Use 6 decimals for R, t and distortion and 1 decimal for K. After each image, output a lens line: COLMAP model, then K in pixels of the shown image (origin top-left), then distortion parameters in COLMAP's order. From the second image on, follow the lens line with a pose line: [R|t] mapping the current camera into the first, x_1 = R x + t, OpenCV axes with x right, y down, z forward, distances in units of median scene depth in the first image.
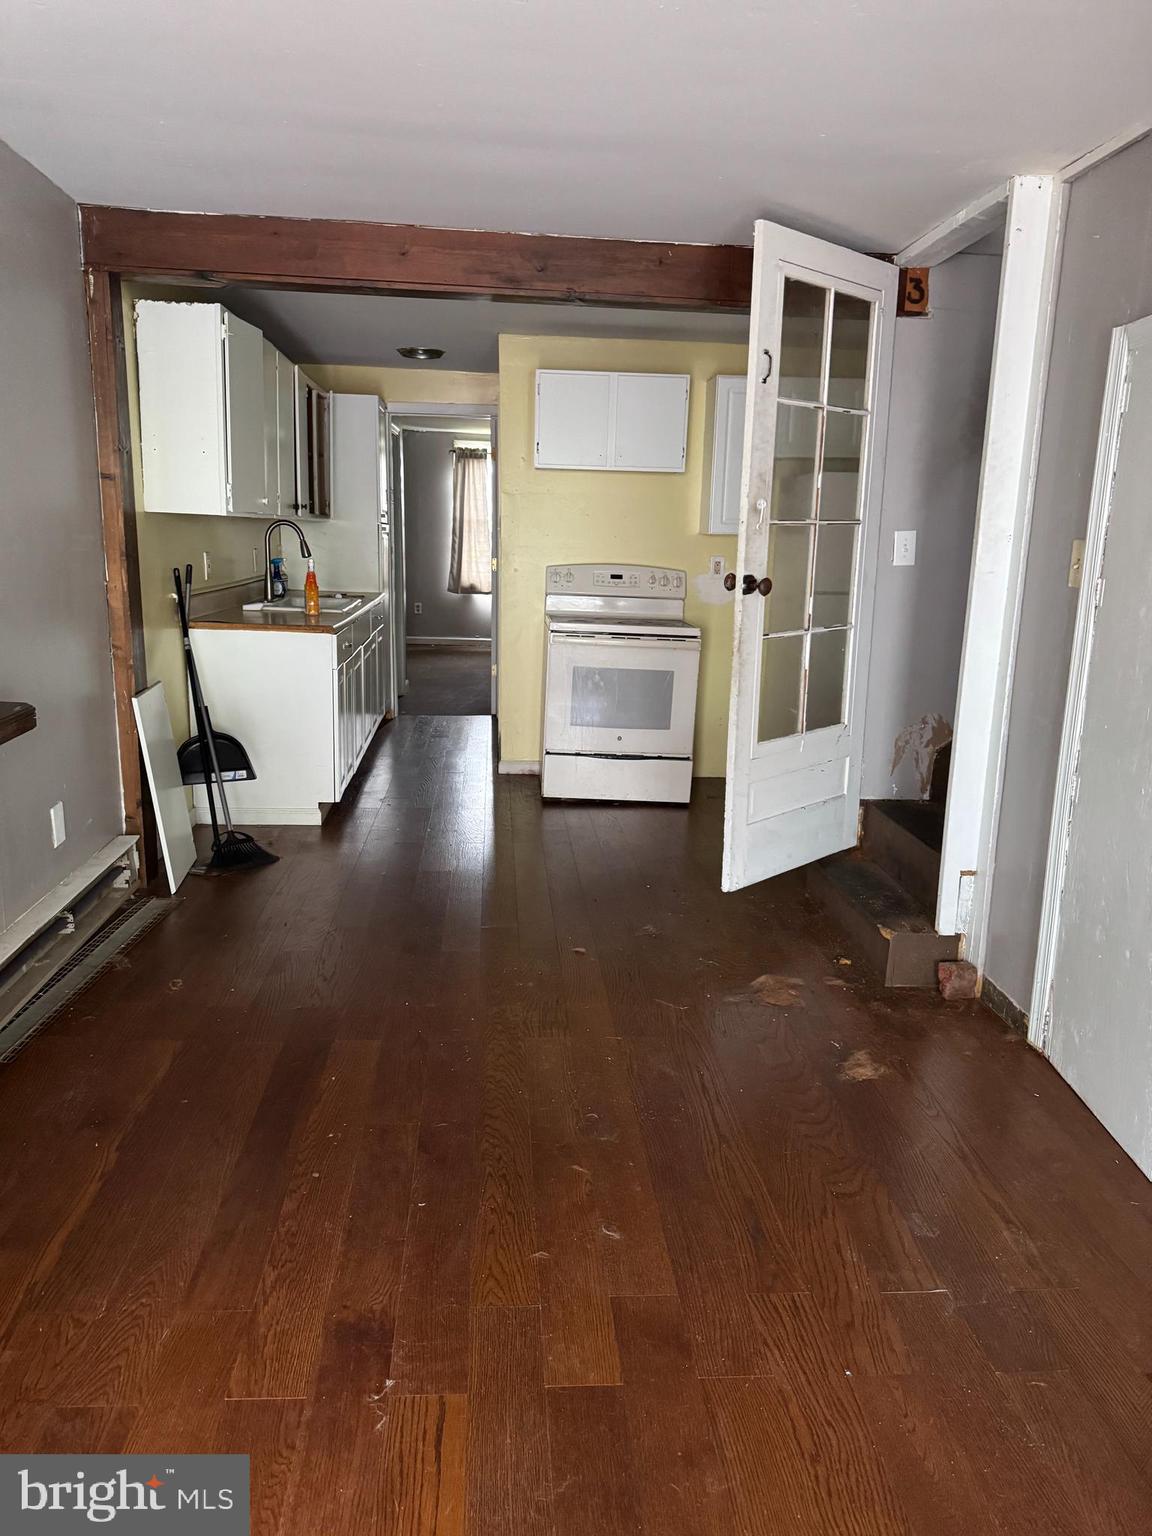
lens RADIAL K [[1070.1, 0, 576.5], [0, 1070.1, 772.6], [0, 0, 1]] dist [0.048131, -0.036765]
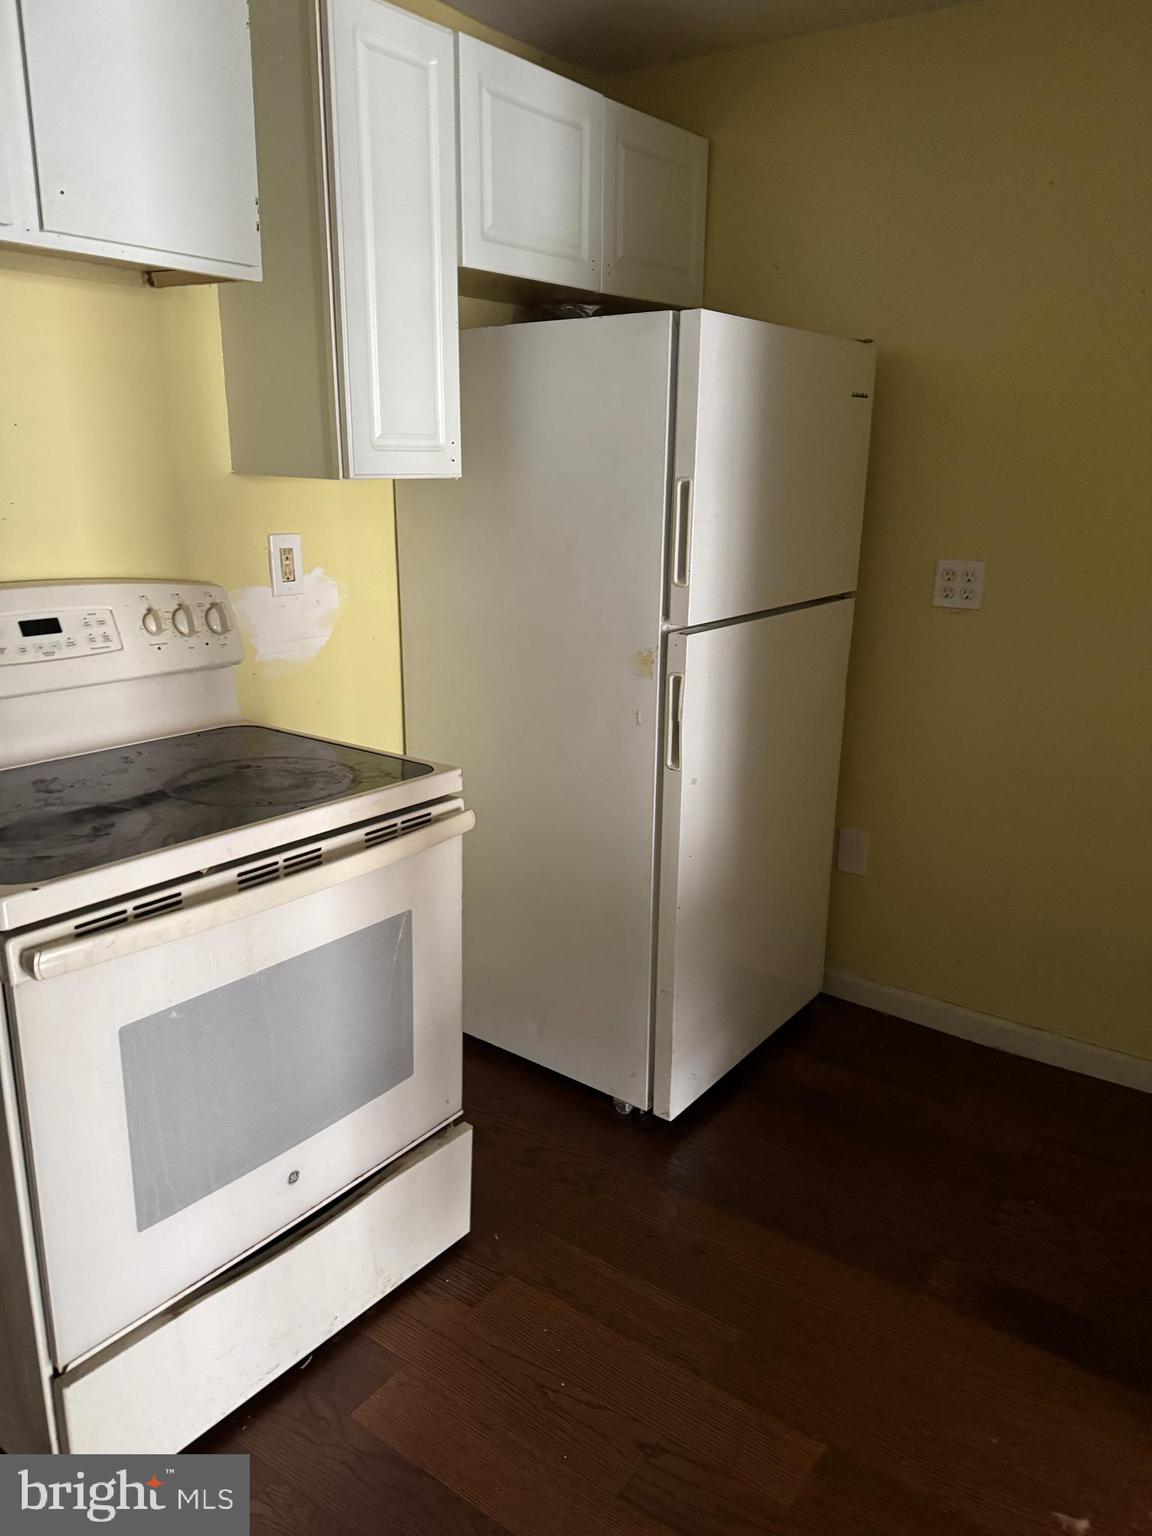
lens RADIAL K [[1070.1, 0, 578.5], [0, 1070.1, 777.0], [0, 0, 1]] dist [0.048131, -0.036765]
pose [[0.668537, -0.241121, 0.703504, -0.137180], [0.177441, 0.970376, 0.163968, -0.261213], [-0.722200, 0.015212, 0.691517, 1.076205]]
